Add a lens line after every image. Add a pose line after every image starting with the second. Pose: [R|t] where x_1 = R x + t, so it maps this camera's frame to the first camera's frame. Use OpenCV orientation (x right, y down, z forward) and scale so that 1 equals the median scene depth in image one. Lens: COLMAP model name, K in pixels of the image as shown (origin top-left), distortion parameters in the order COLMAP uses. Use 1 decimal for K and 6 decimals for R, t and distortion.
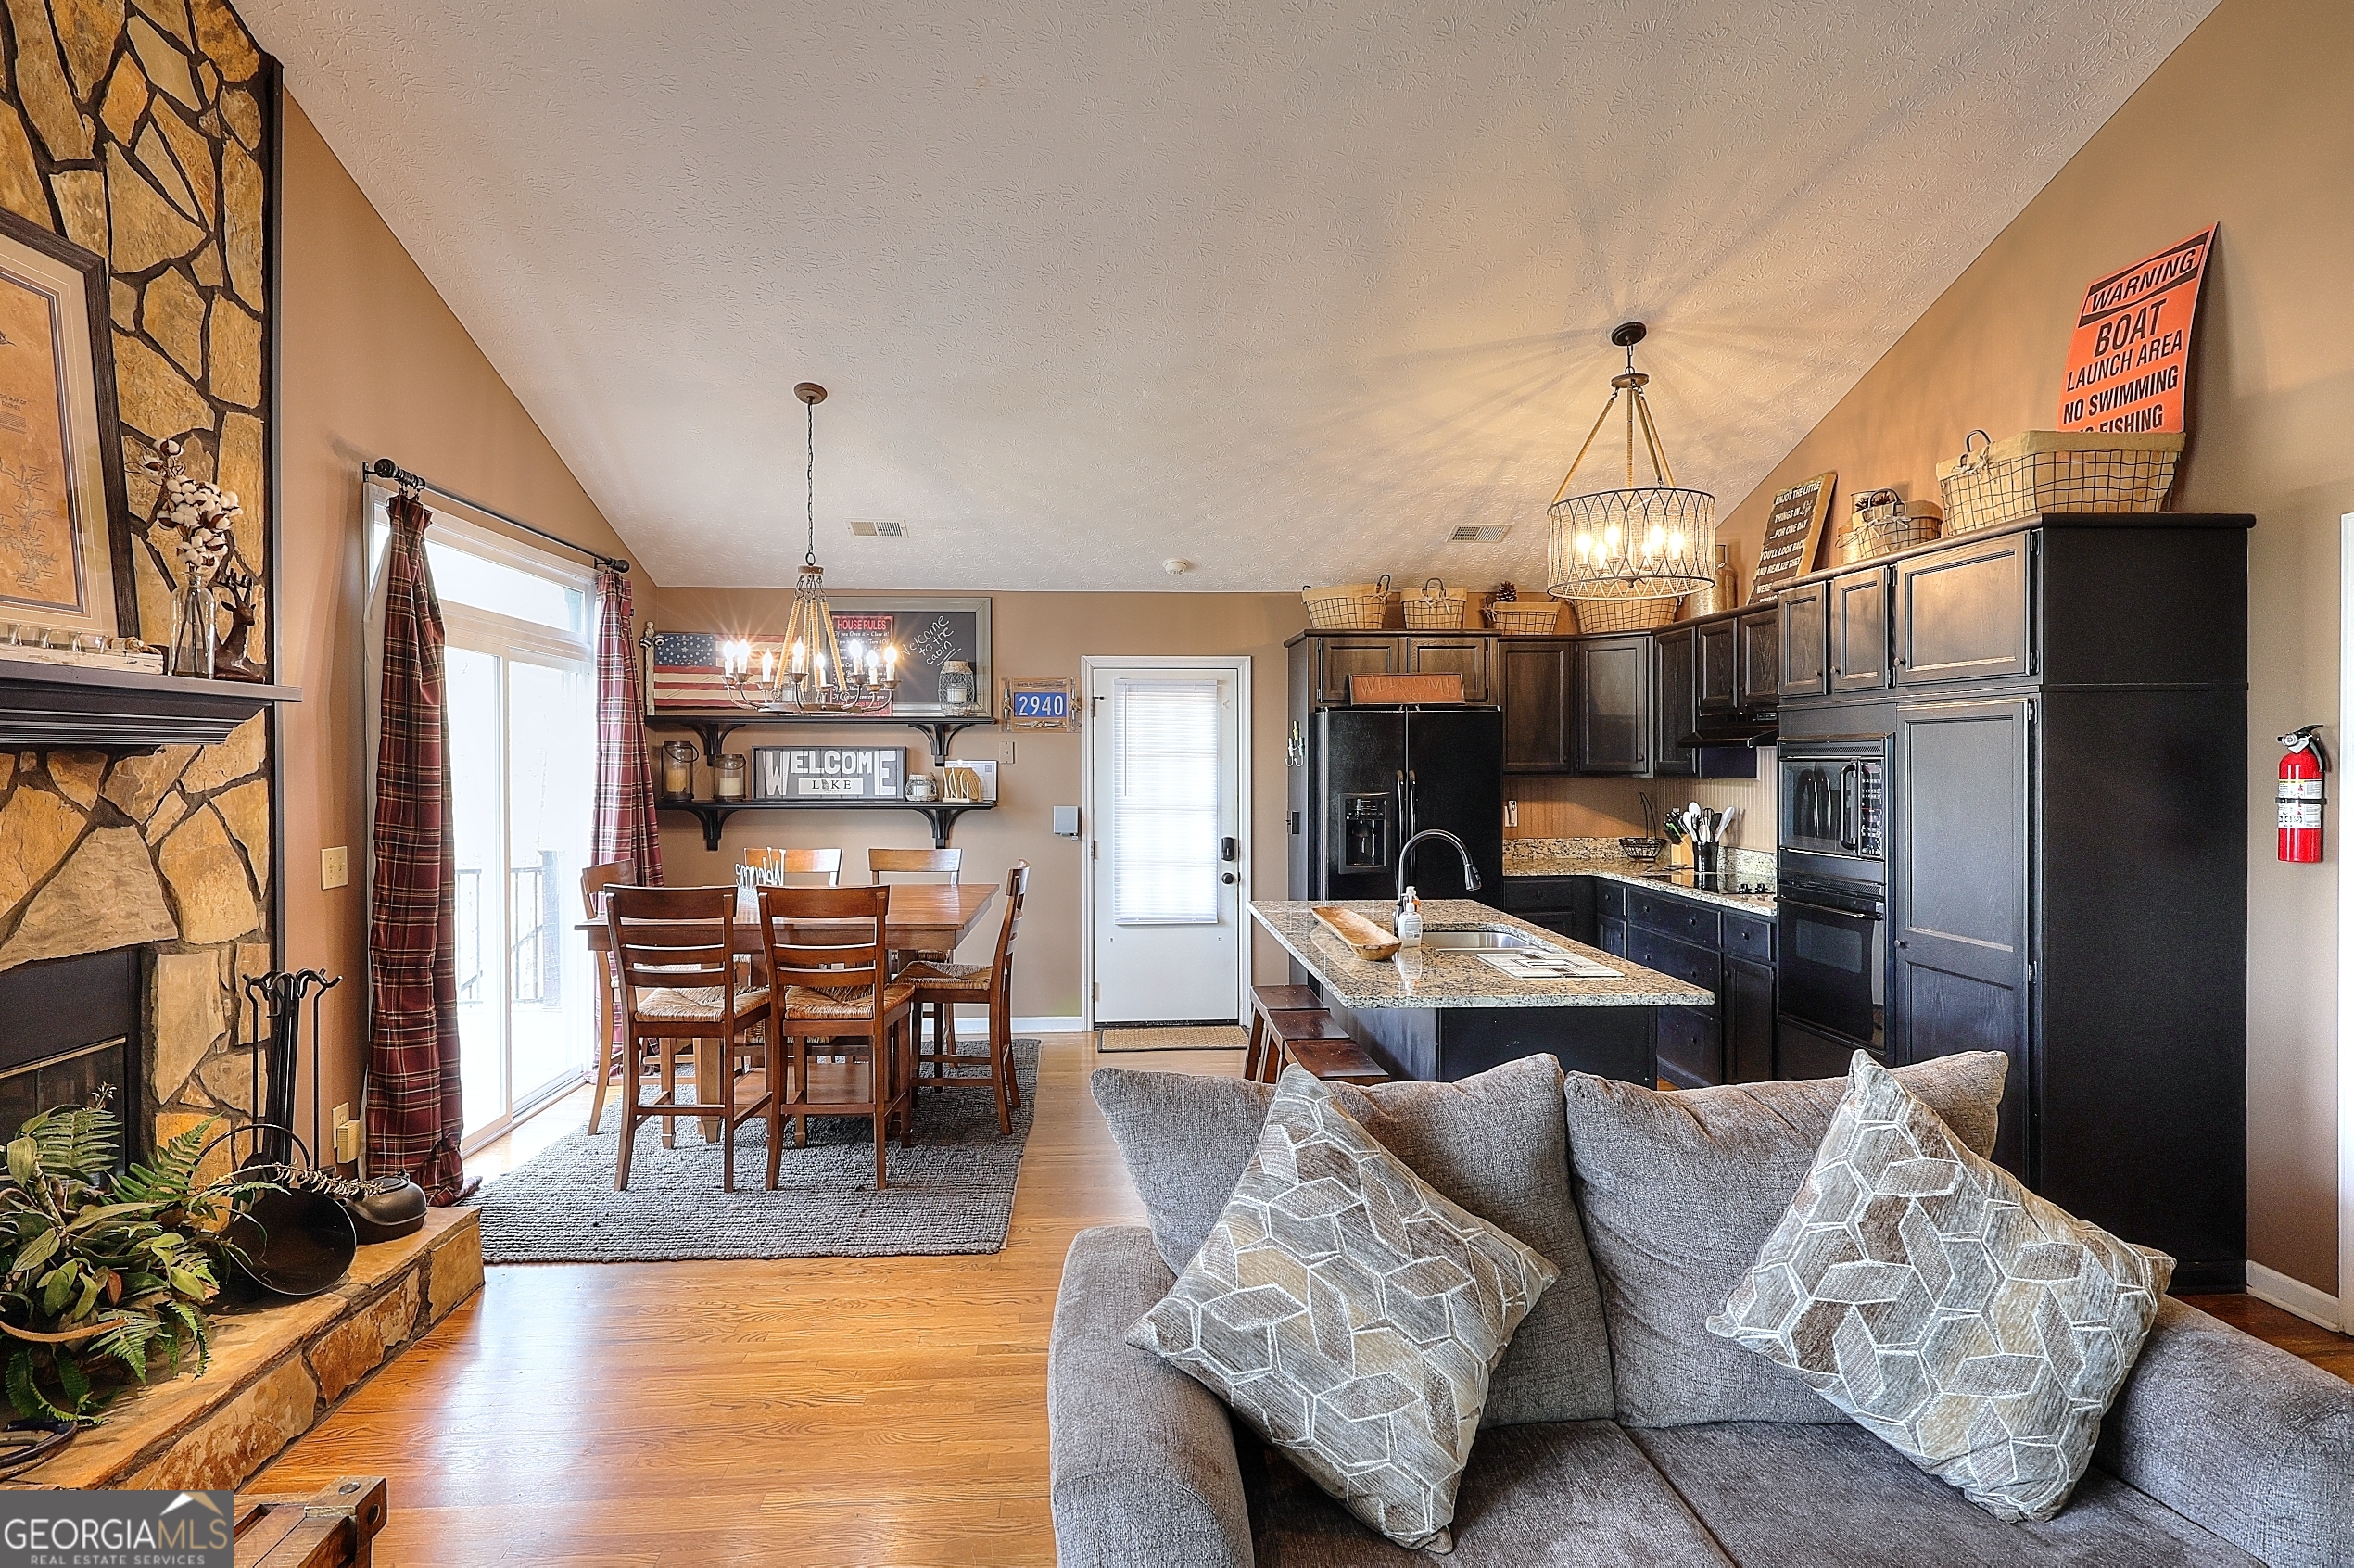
lens RADIAL K [[1222.0, 0, 1177.4], [0, 1222.0, 777.5], [0, 0, 1]] dist [-0.003981, -0.000159]
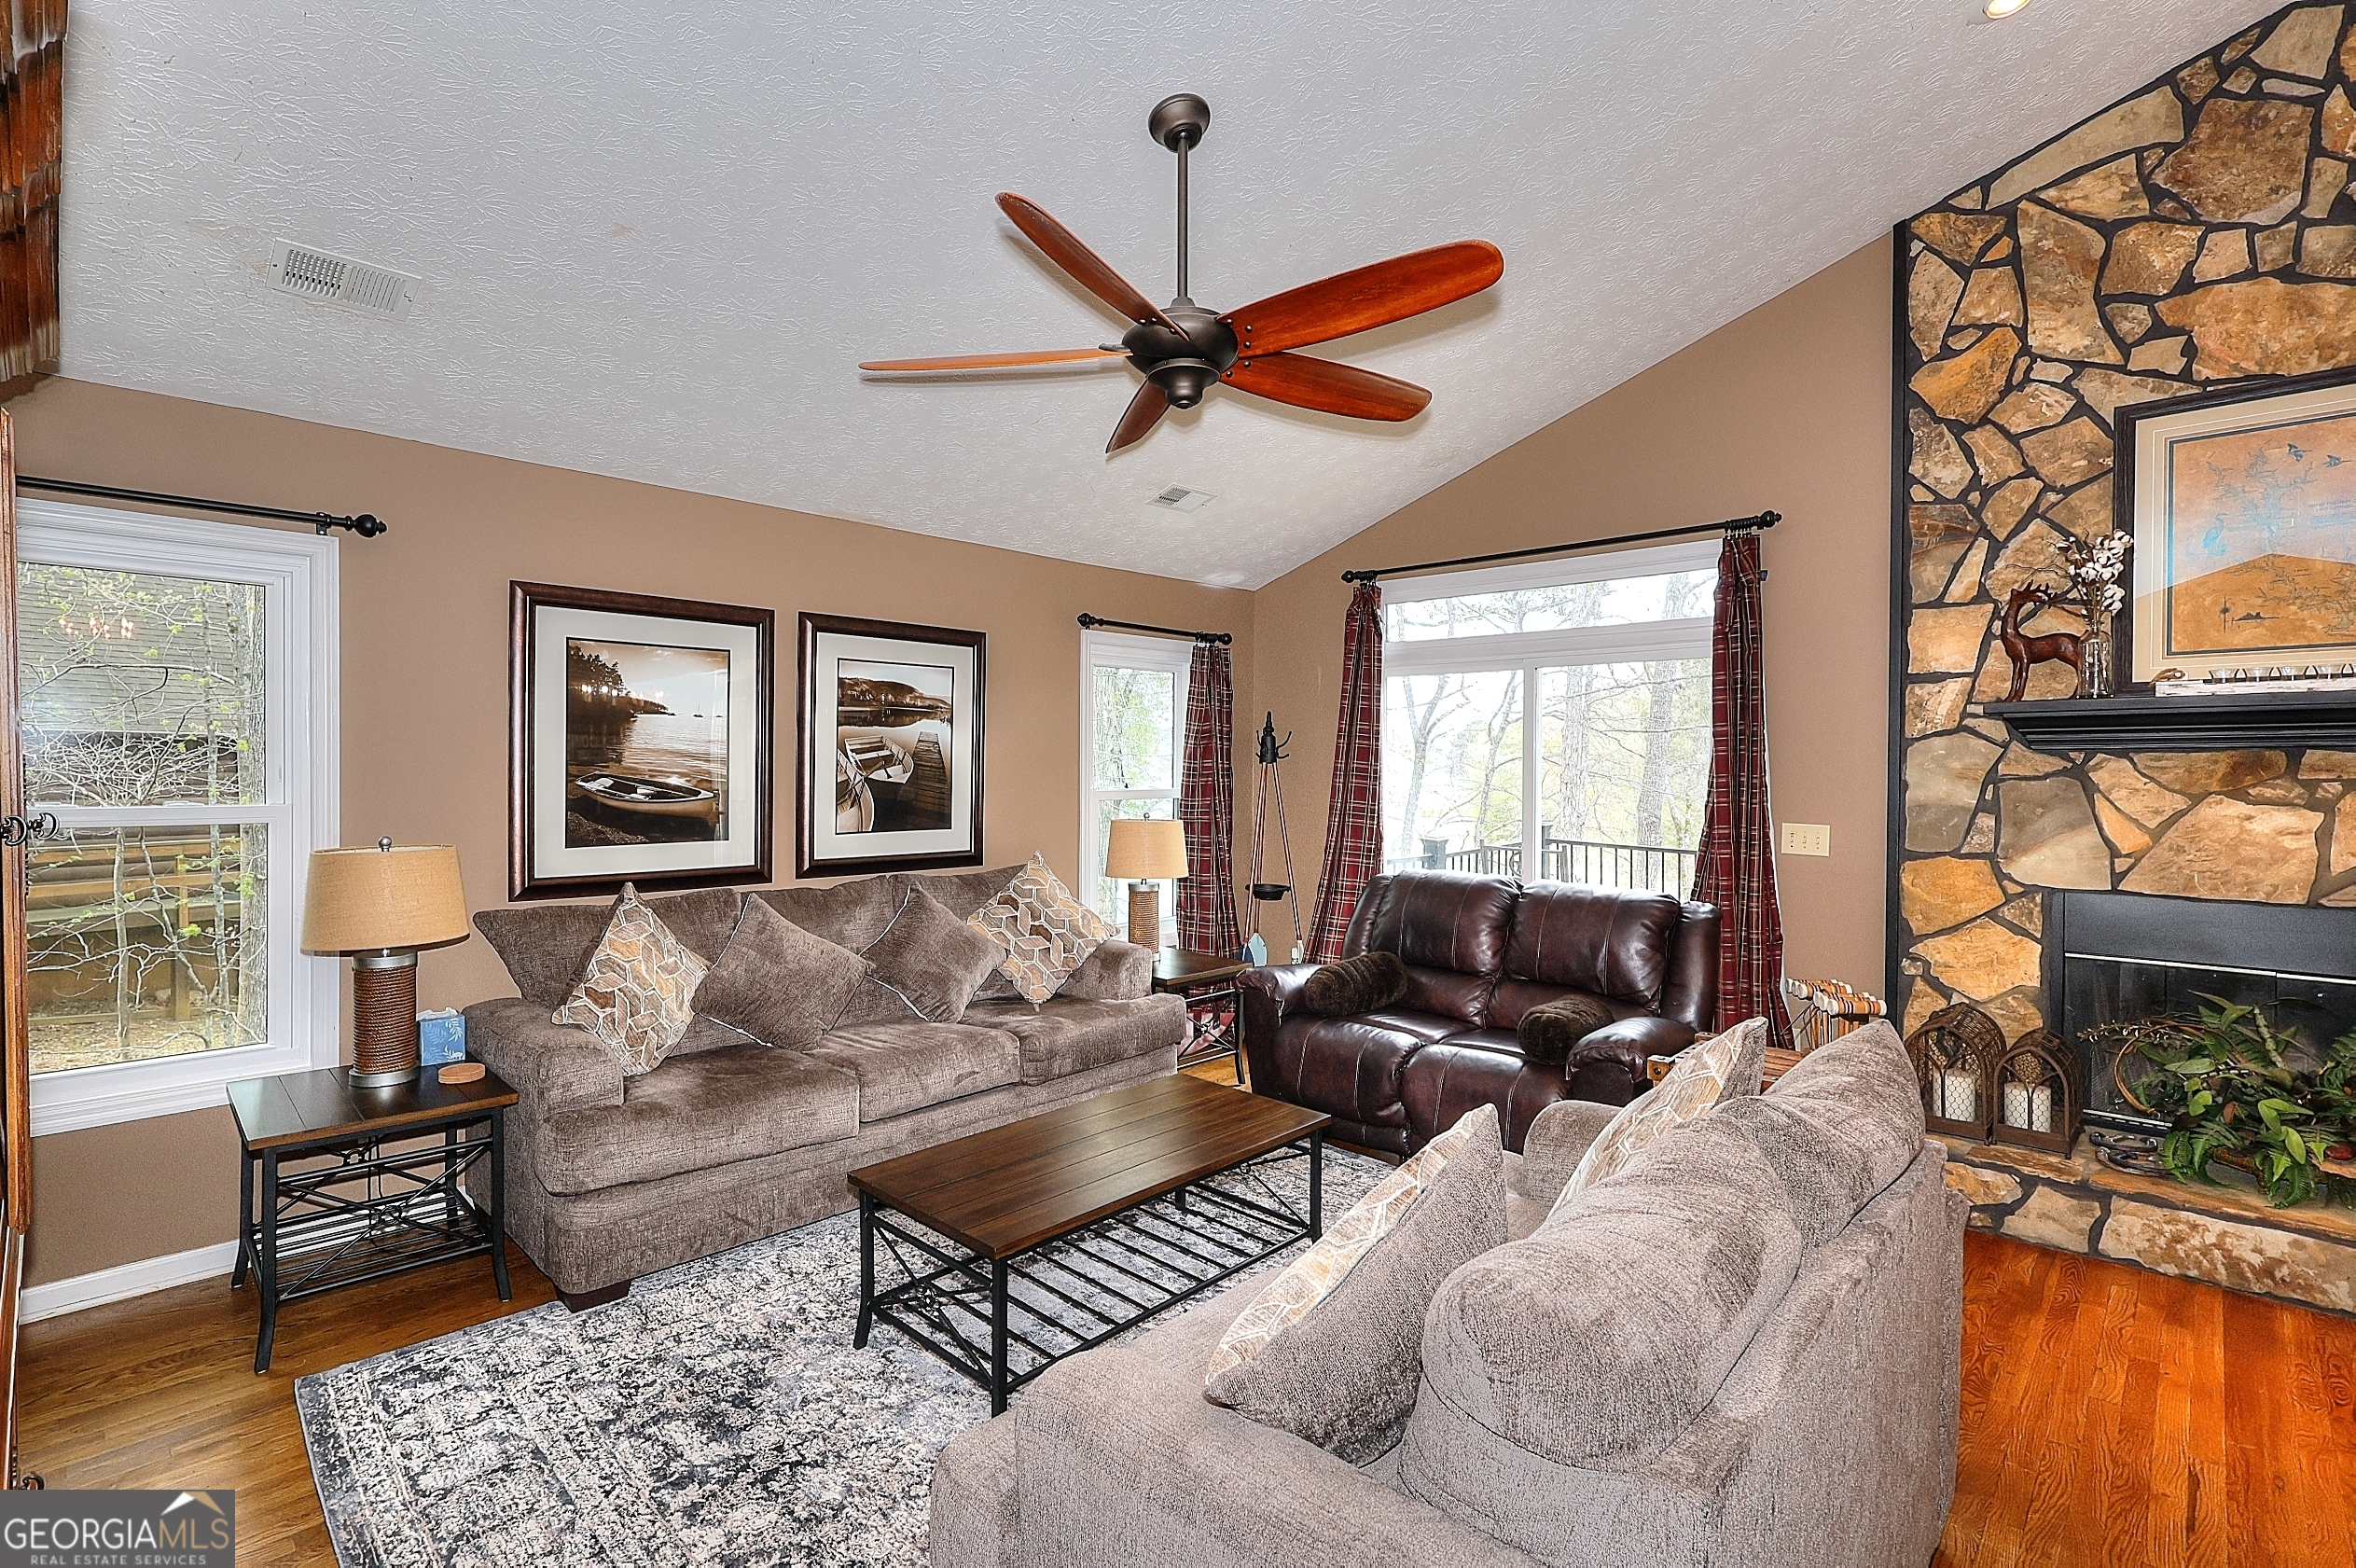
lens RADIAL K [[1087.3, 0, 1177.5], [0, 1087.3, 779.4], [0, 0, 1]] dist [-0.003845, 0.001088]
pose [[-0.743879, 0.007091, -0.668277, 0.457841], [-0.006842, 0.999811, 0.018225, -0.001506], [0.668279, 0.018129, -0.743689, 0.536013]]
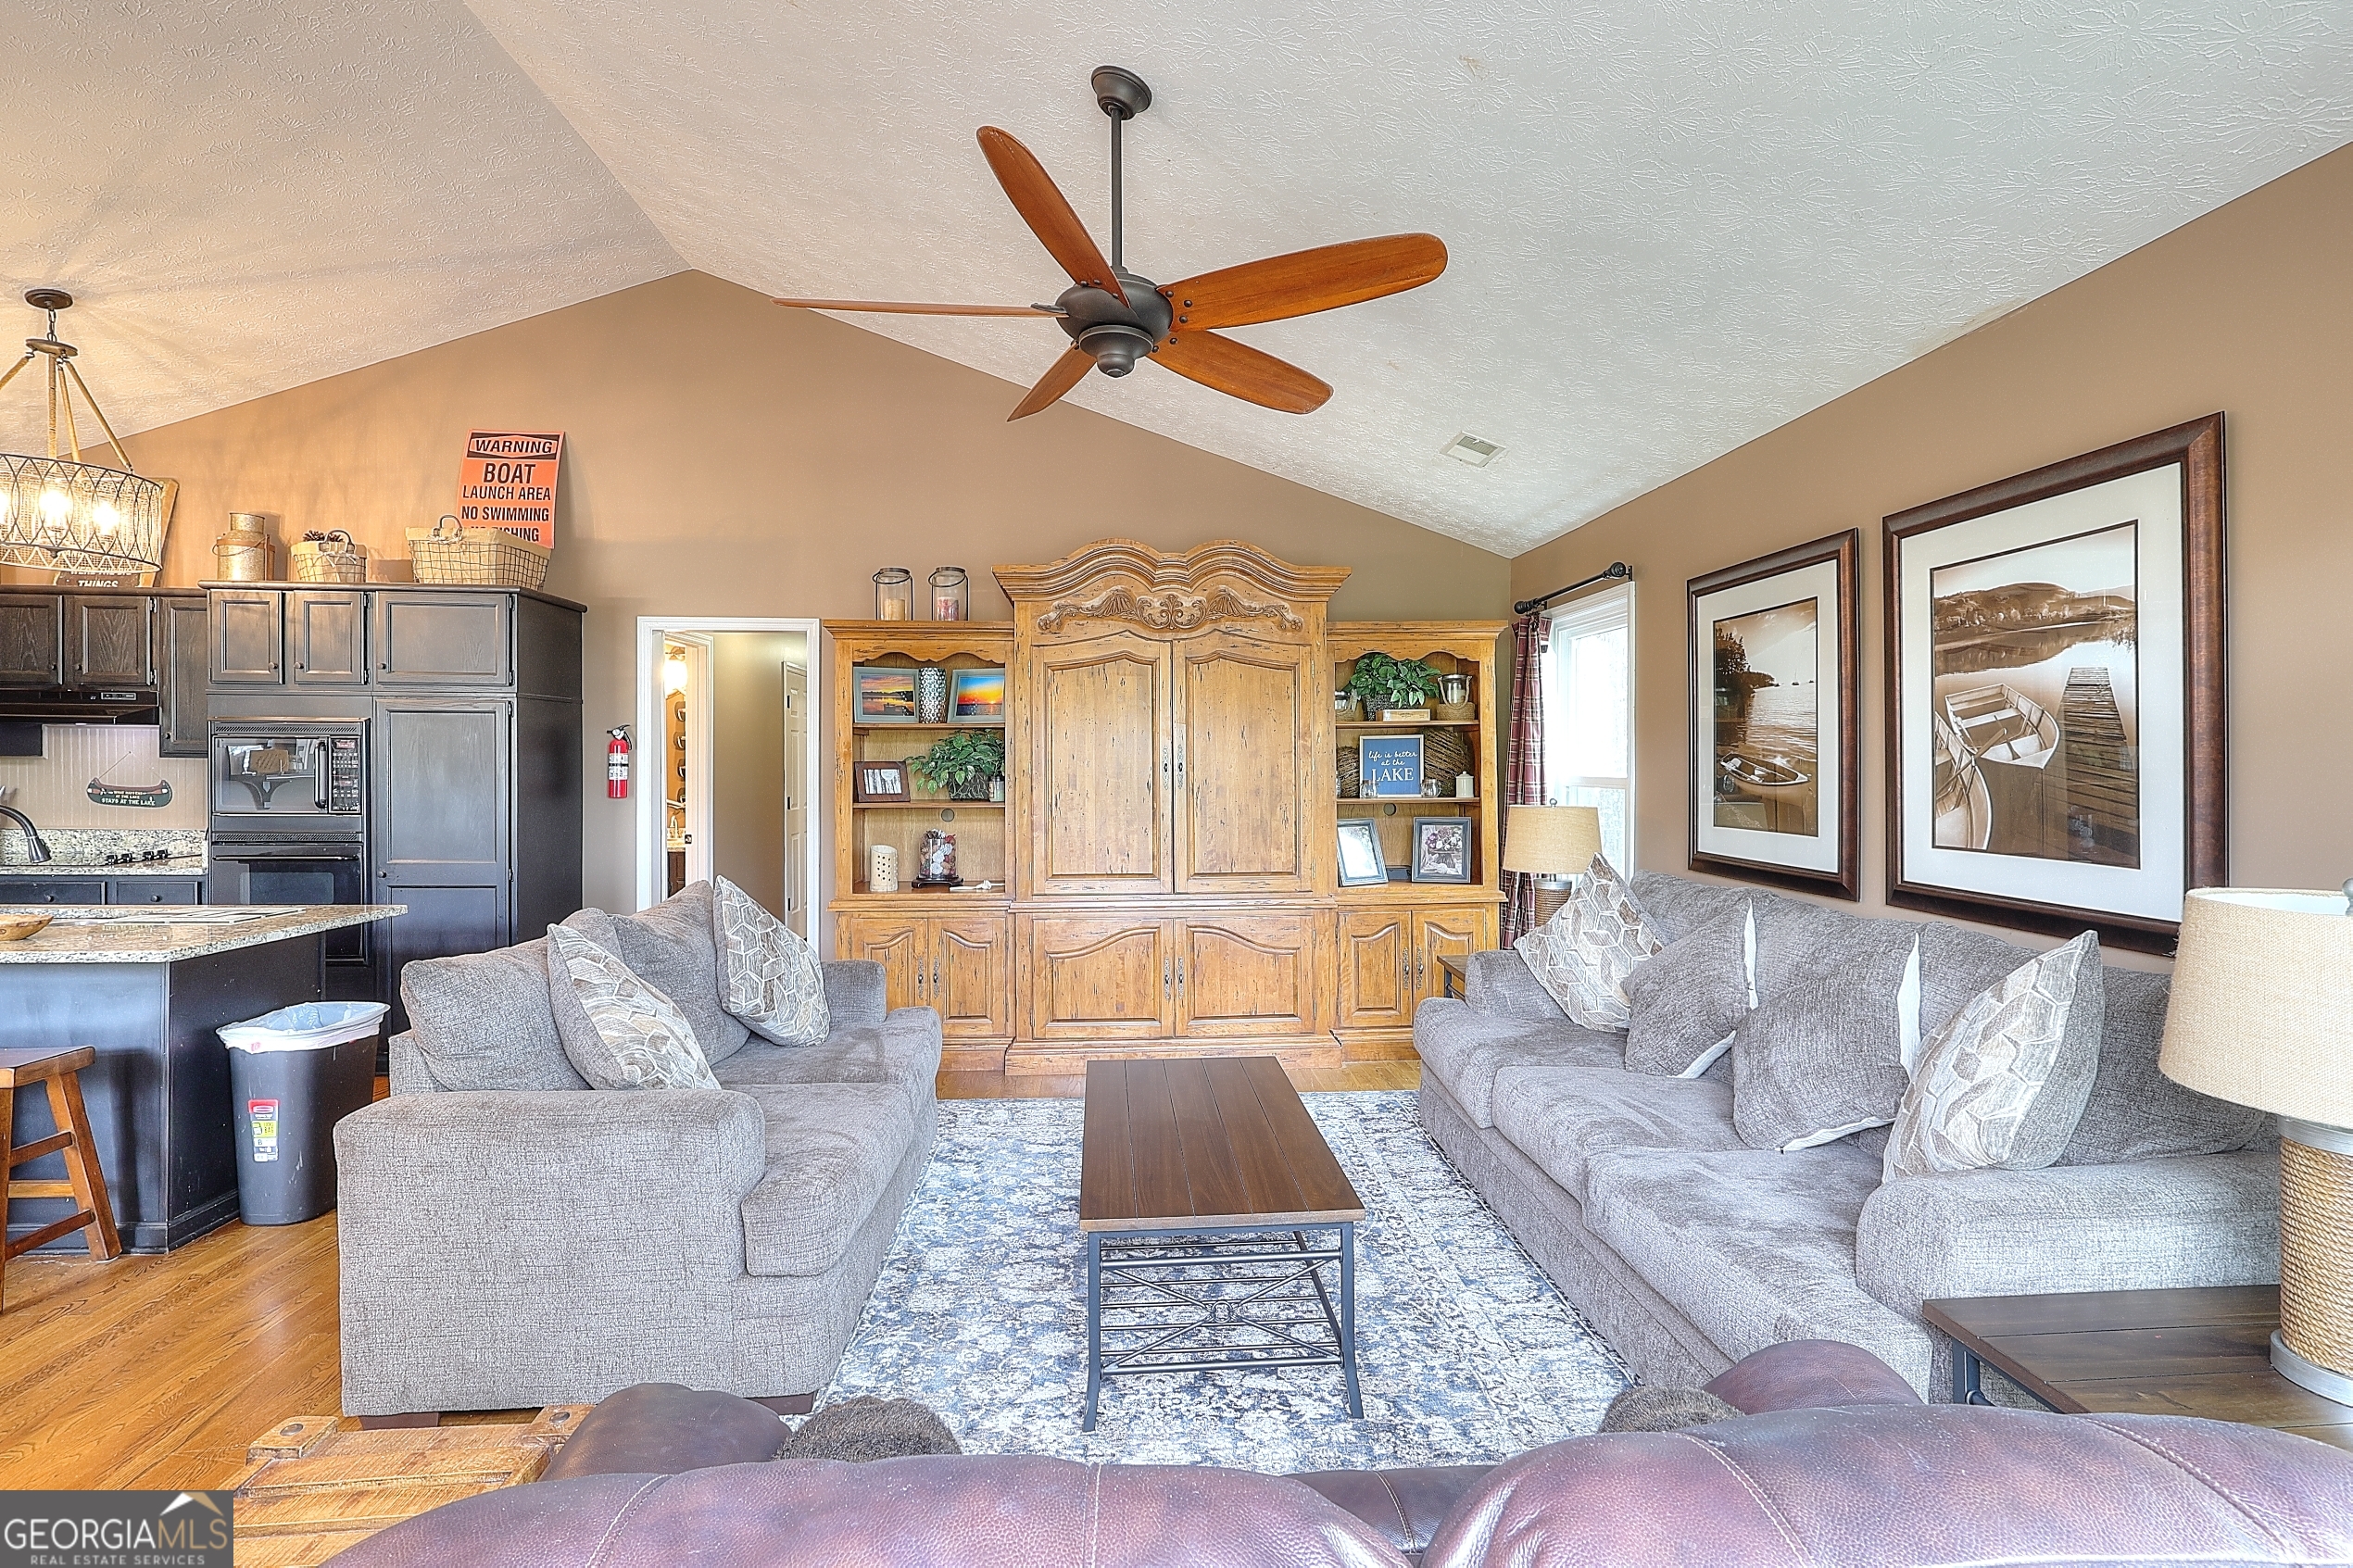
lens RADIAL K [[1085.7, 0, 1176.0], [0, 1085.7, 779.4], [0, 0, 1]] dist [-0.003845, 0.001088]
pose [[0.004643, -0.010988, 0.999929, -0.472056], [0.005856, 0.999923, 0.010960, 0.017576], [-0.999972, 0.005805, 0.004707, 0.087643]]
